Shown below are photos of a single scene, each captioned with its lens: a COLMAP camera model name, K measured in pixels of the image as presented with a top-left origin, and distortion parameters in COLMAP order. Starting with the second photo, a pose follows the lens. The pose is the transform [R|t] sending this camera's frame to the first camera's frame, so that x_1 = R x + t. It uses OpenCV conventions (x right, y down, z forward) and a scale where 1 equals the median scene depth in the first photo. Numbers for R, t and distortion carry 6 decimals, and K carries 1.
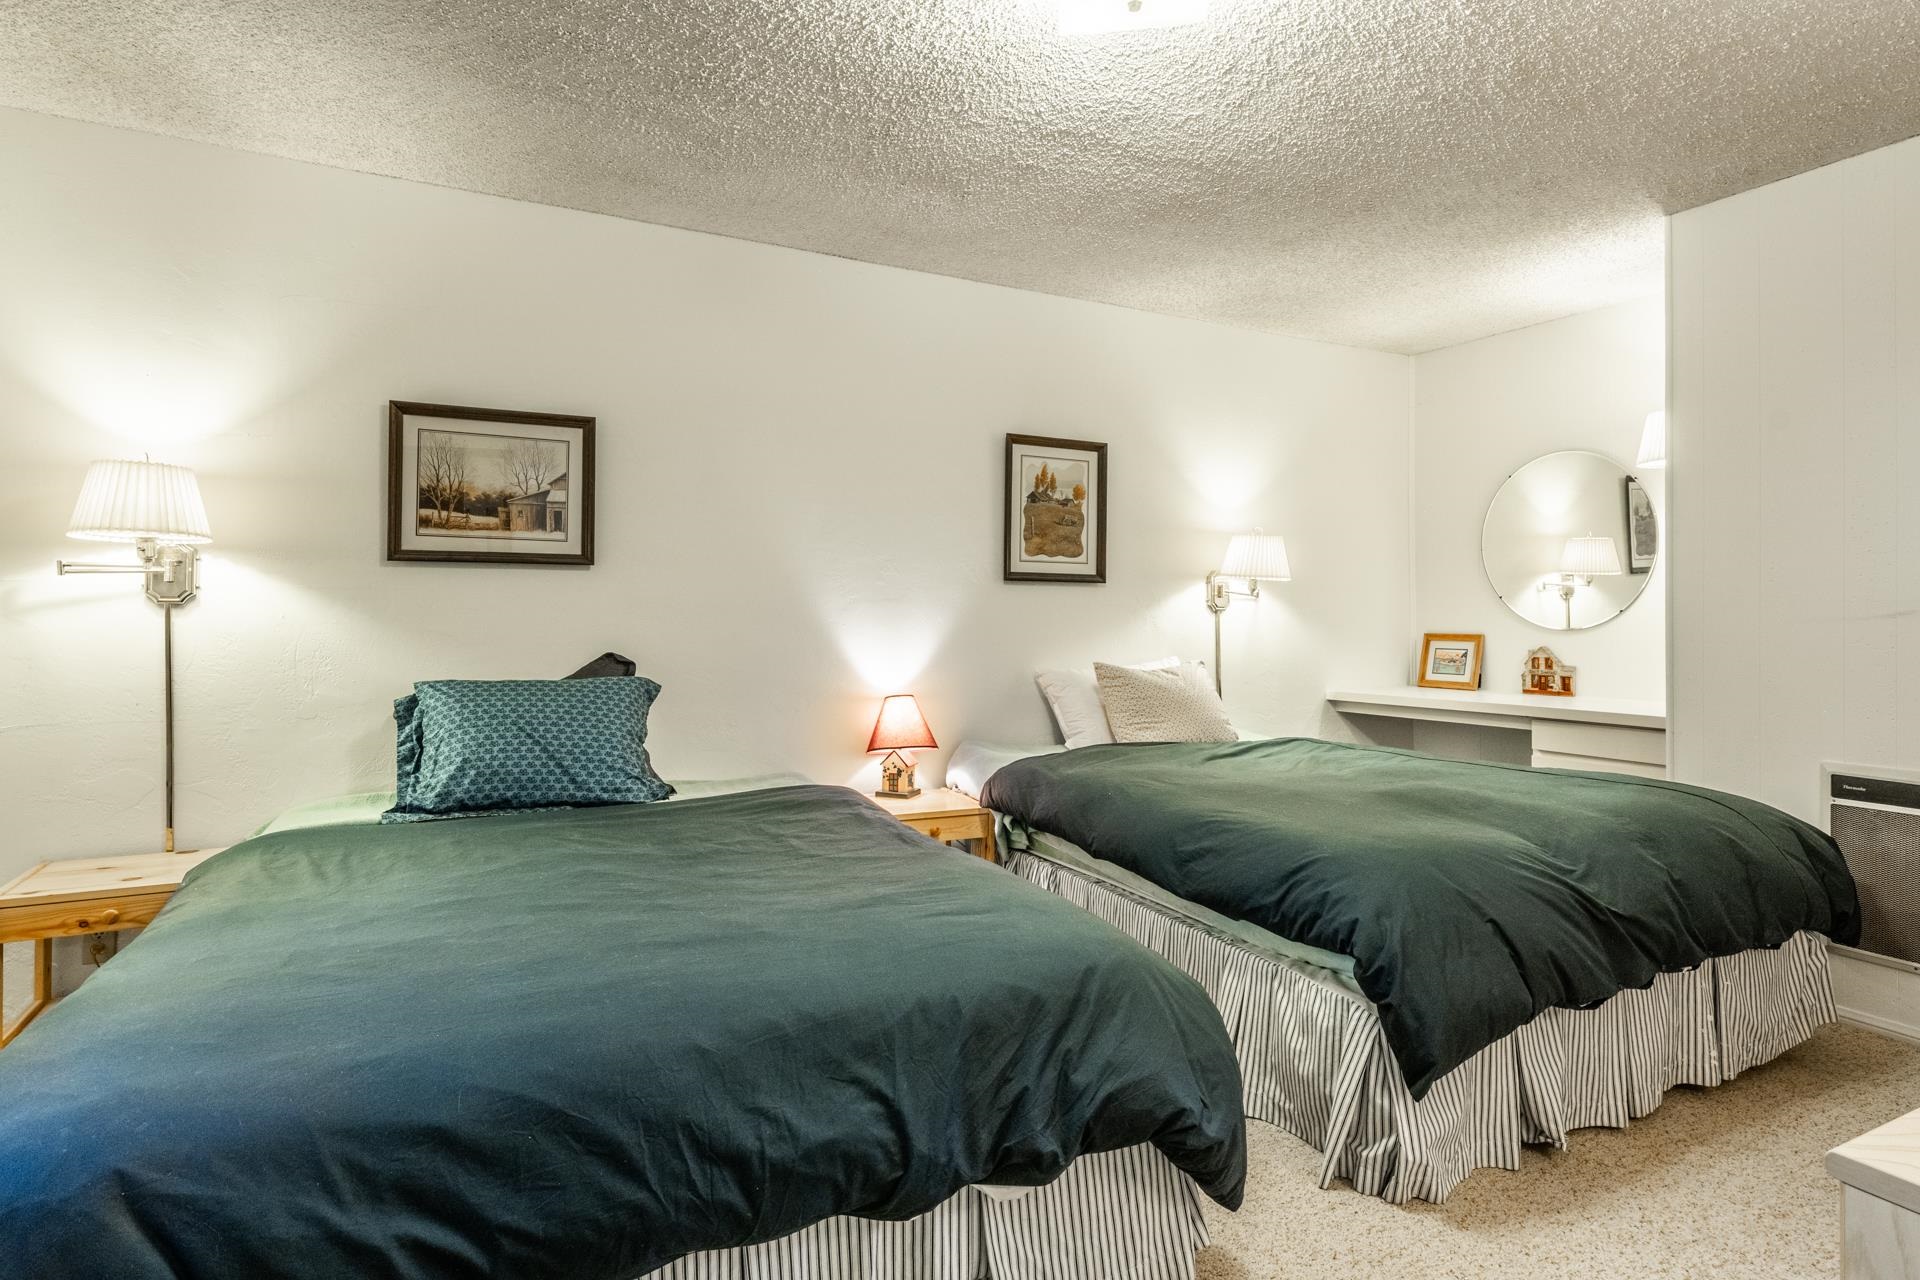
lens RADIAL K [[1005.6, 0, 962.3], [0, 1005.6, 633.0], [0, 0, 1]] dist [-0.002734, -0.000850]
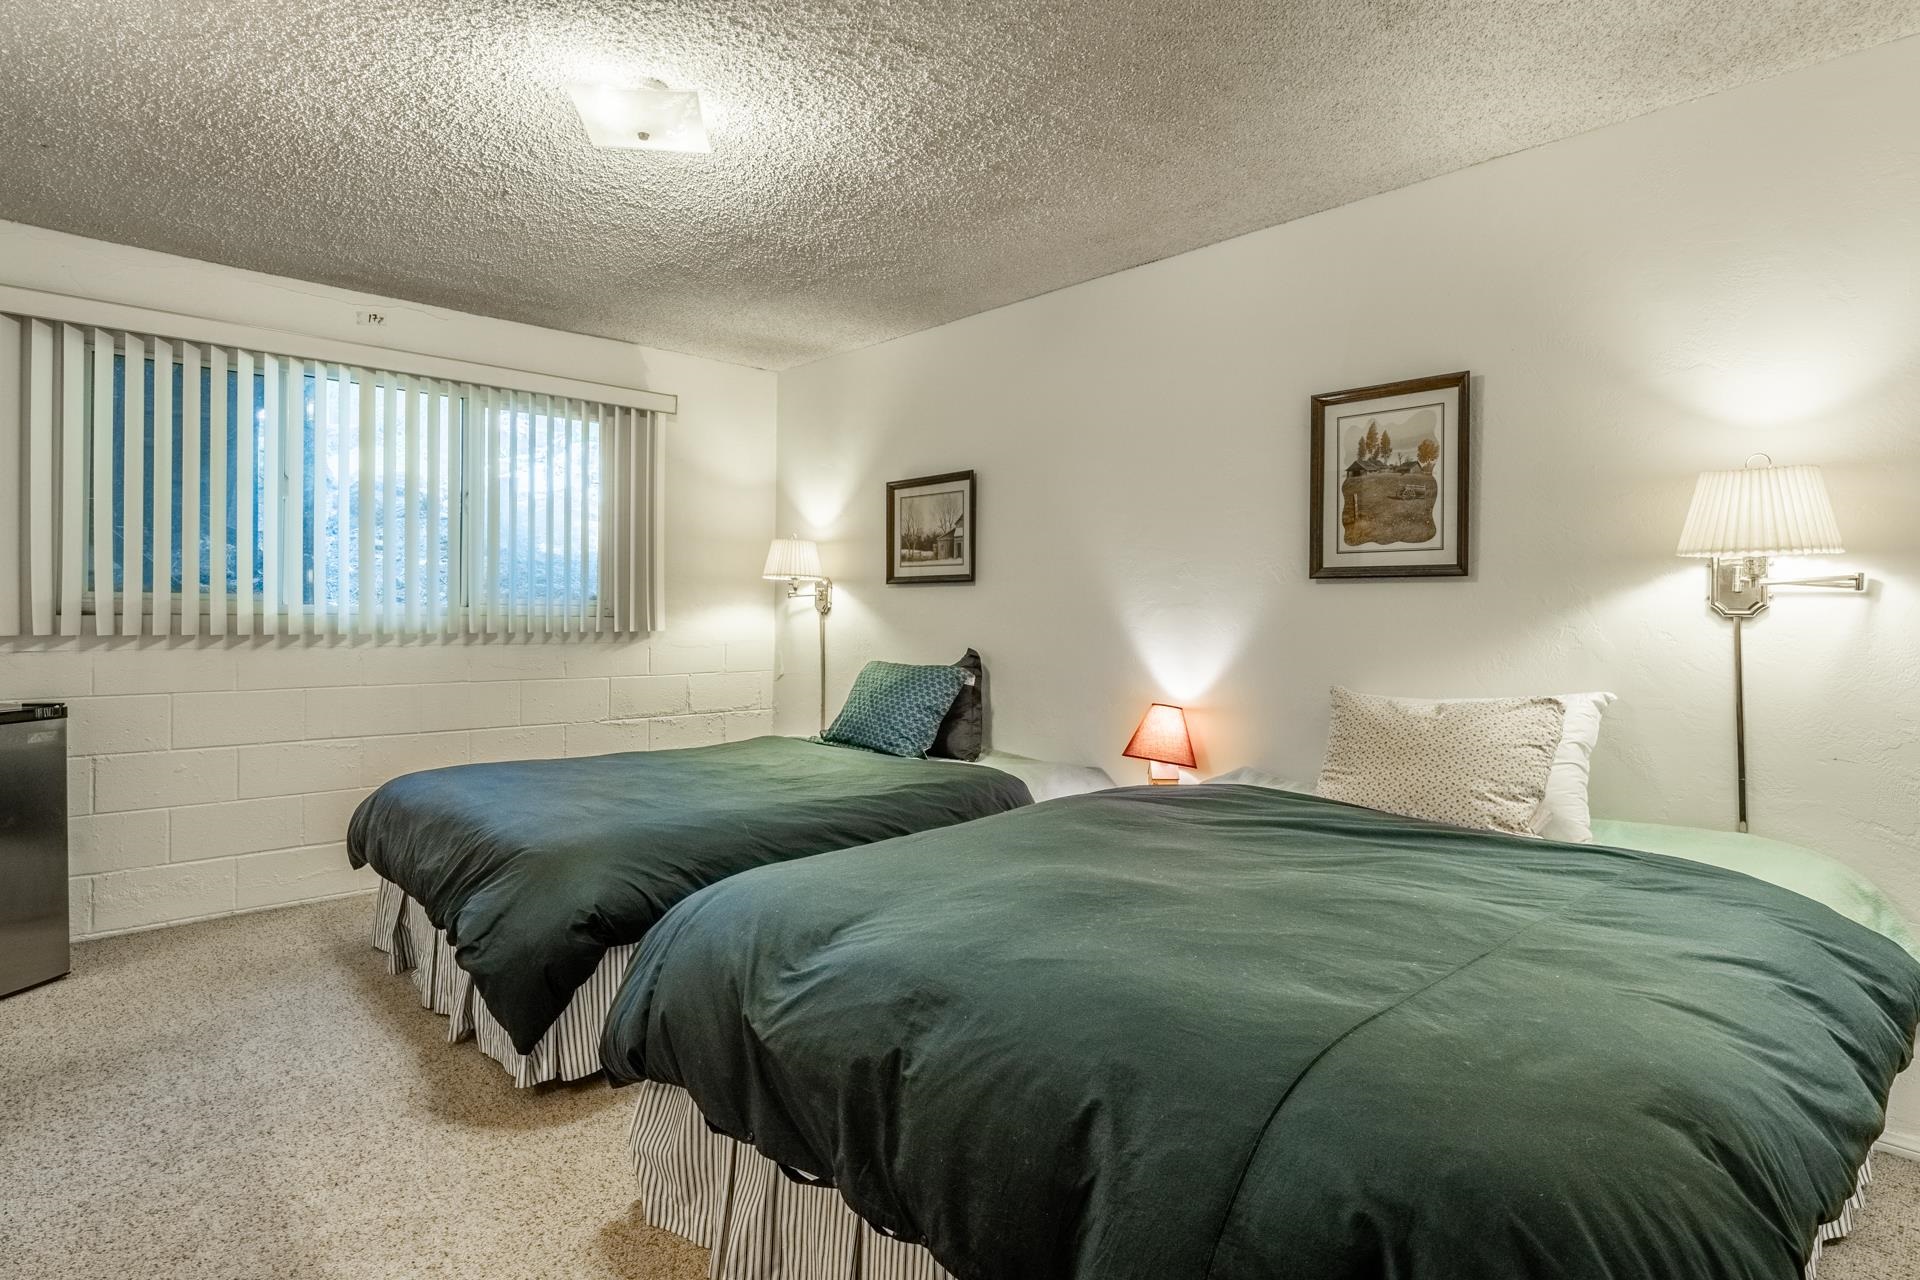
lens RADIAL K [[1005.6, 0, 962.3], [0, 1005.6, 633.0], [0, 0, 1]] dist [-0.002734, -0.000850]
pose [[0.290786, 0.010952, -0.956725, 0.719403], [-0.028039, 0.999603, 0.002920, -0.003529], [0.956377, 0.025977, 0.290978, 0.493145]]
